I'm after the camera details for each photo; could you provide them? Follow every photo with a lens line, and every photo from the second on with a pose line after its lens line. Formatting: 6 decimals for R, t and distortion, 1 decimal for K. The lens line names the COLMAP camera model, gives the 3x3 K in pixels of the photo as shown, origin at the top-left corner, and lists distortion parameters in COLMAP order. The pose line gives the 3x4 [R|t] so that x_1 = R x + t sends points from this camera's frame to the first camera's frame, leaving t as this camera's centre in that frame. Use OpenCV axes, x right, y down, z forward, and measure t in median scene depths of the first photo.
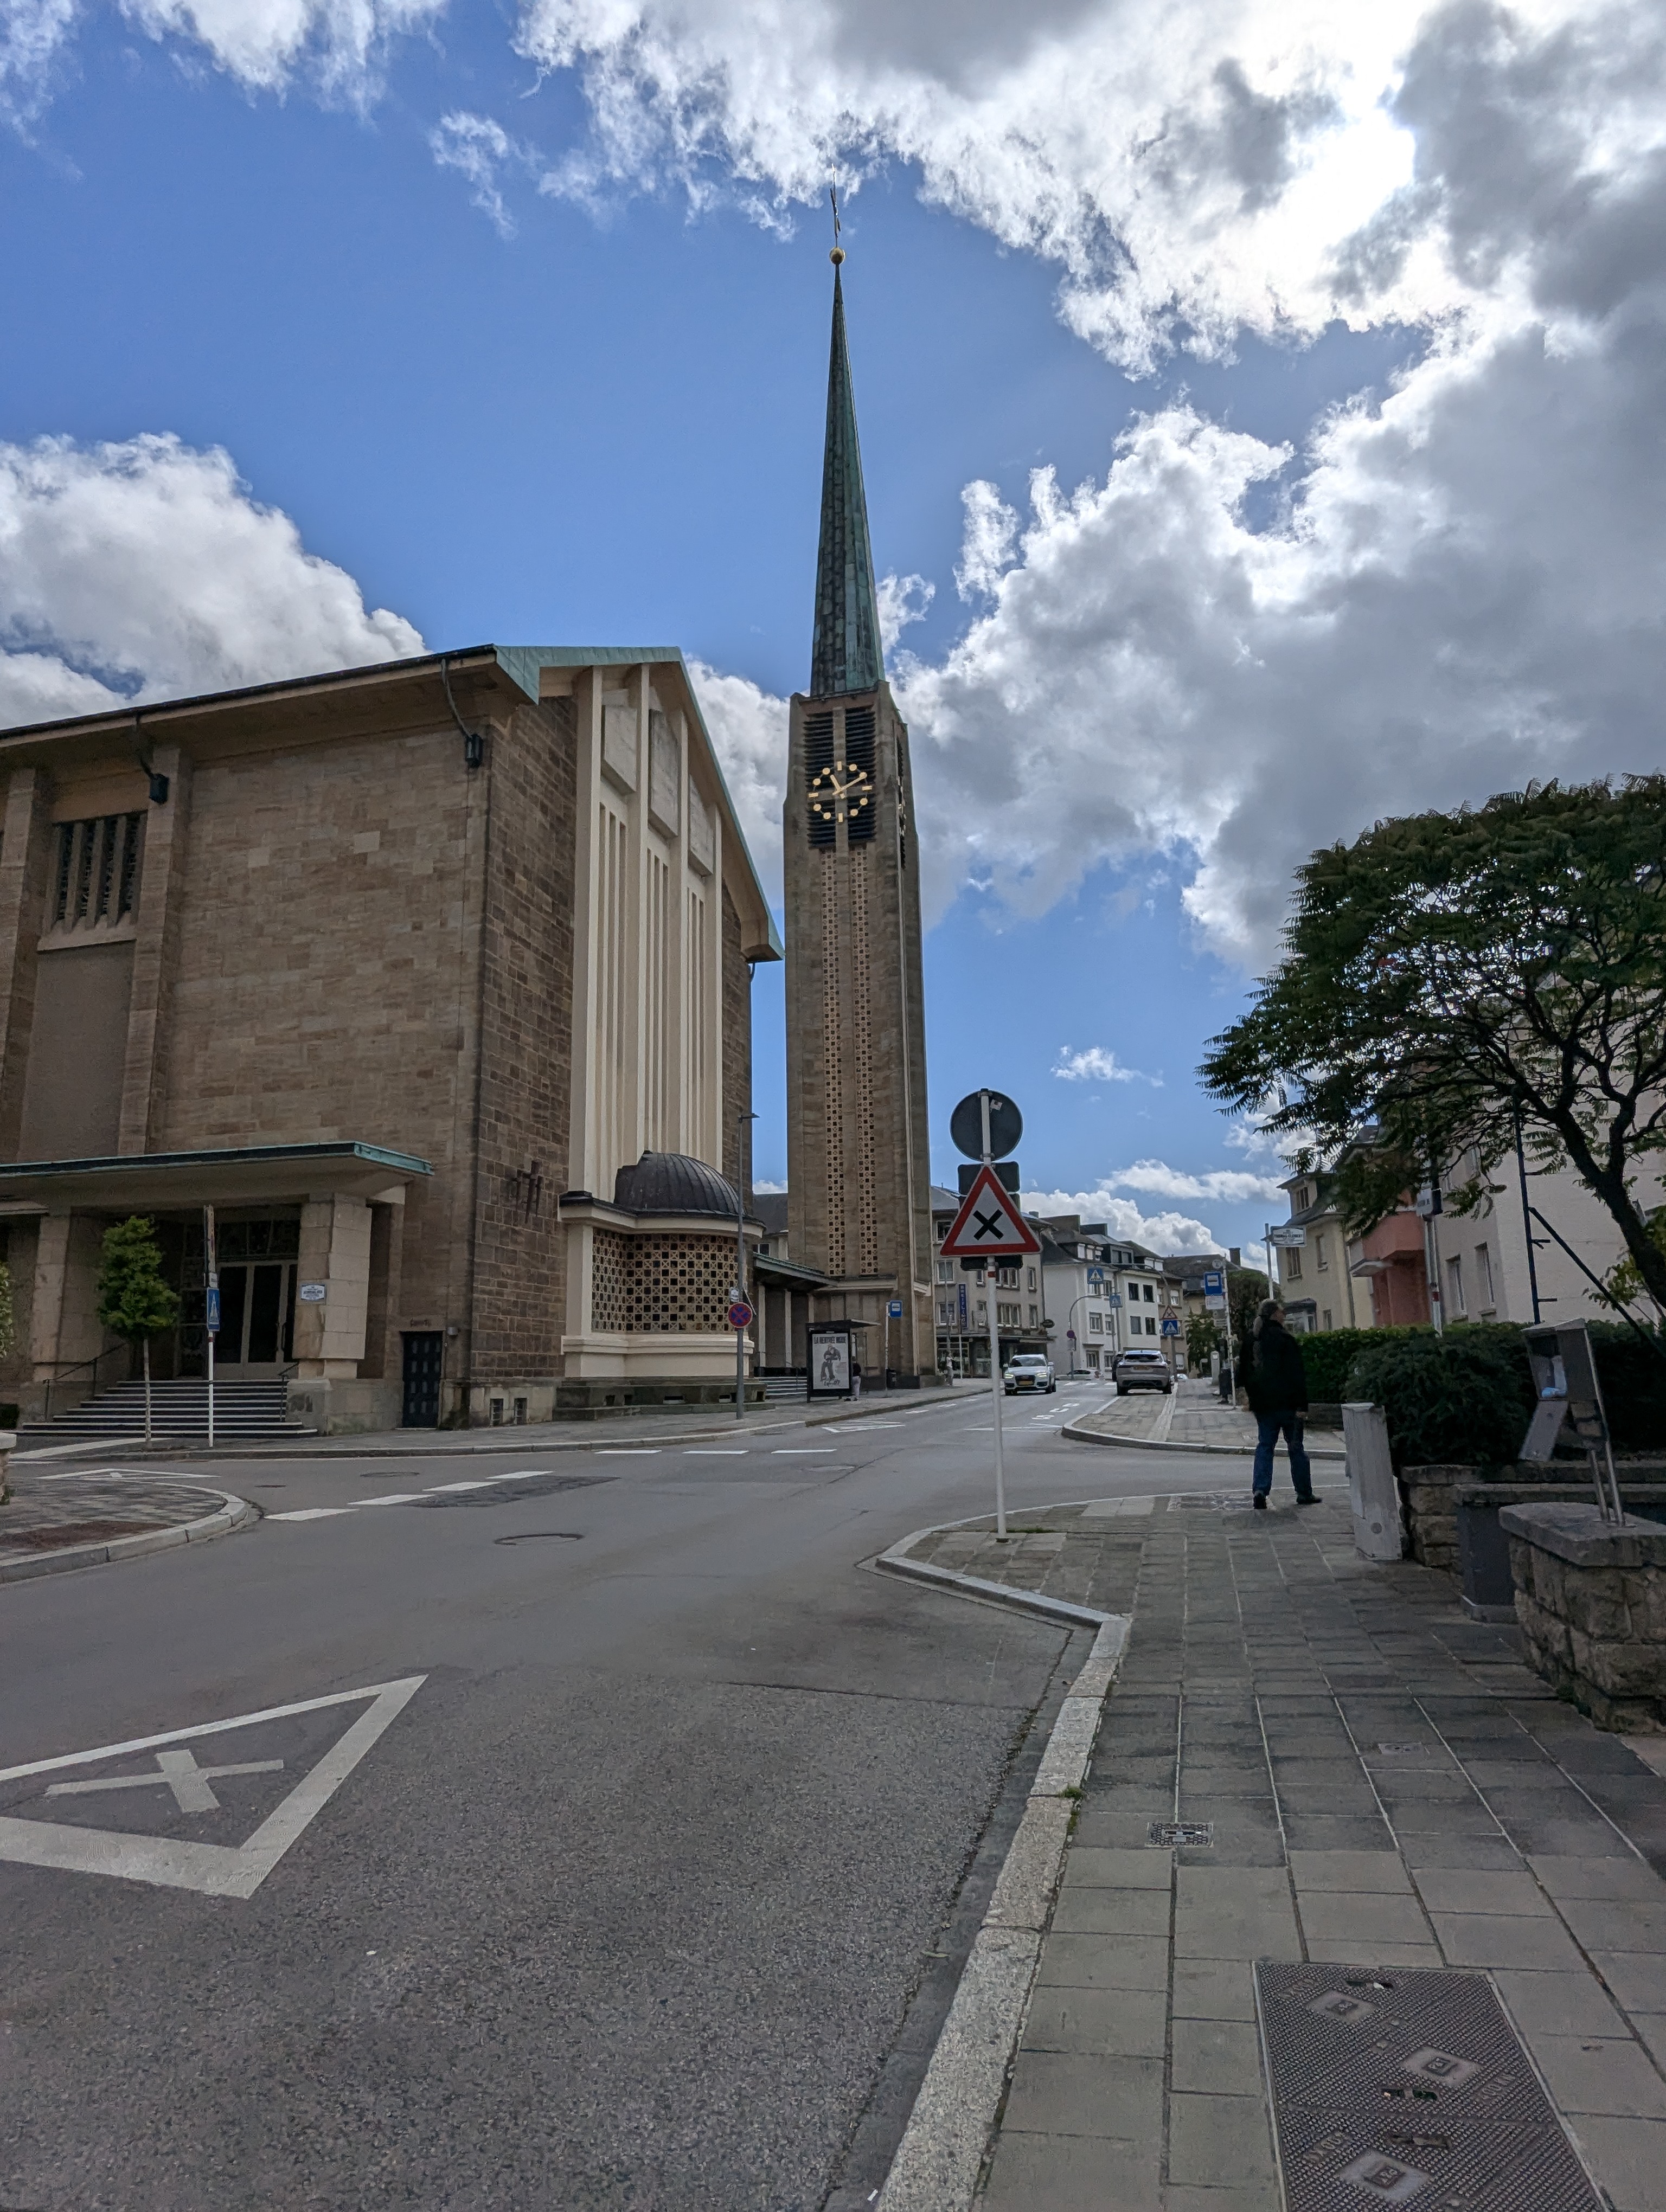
lens RADIAL K [[1287.7, 0, 833.0], [0, 1287.7, 1106.0], [0, 0, 1]] dist [0.000034, -0.000014]
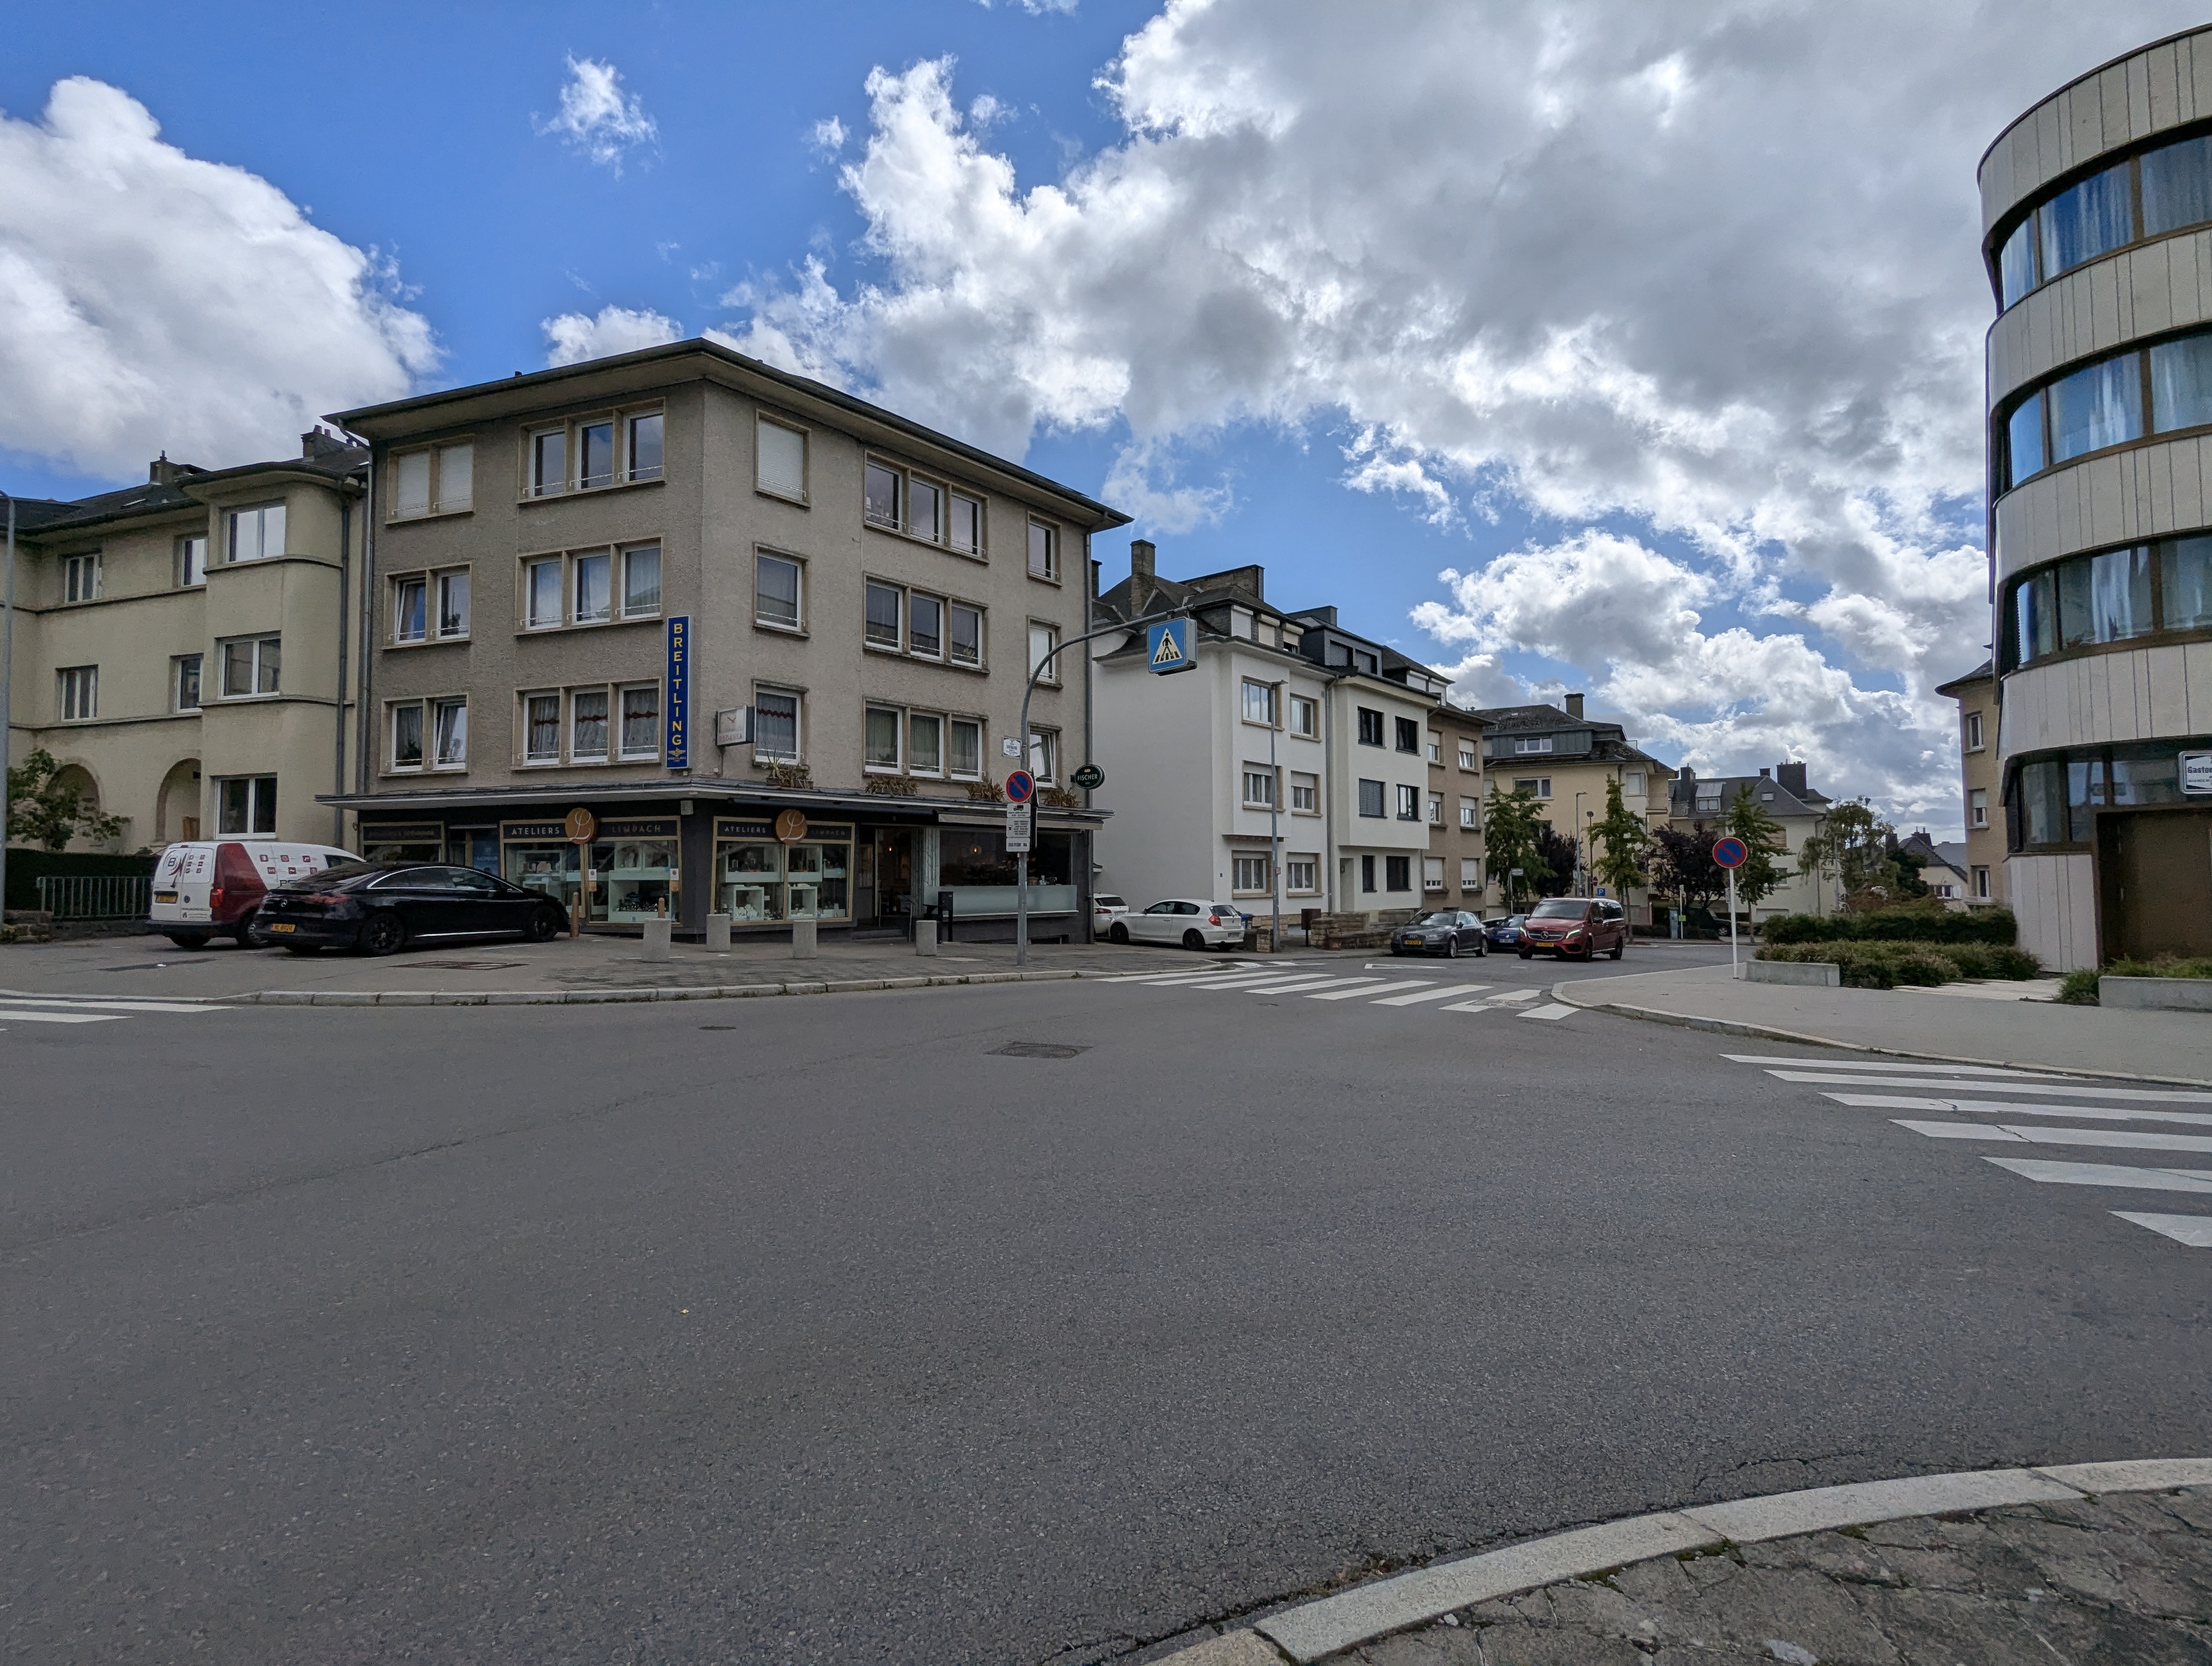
lens RADIAL K [[1063.6, 0, 1106.0], [0, 1063.6, 833.0], [0, 0, 1]] dist [-0.000083, -0.000006]
pose [[0.996338, 0.009299, -0.084990, 0.168444], [0.005457, 0.985125, 0.171752, 0.113532], [0.085323, -0.171587, 0.981467, 0.599350]]
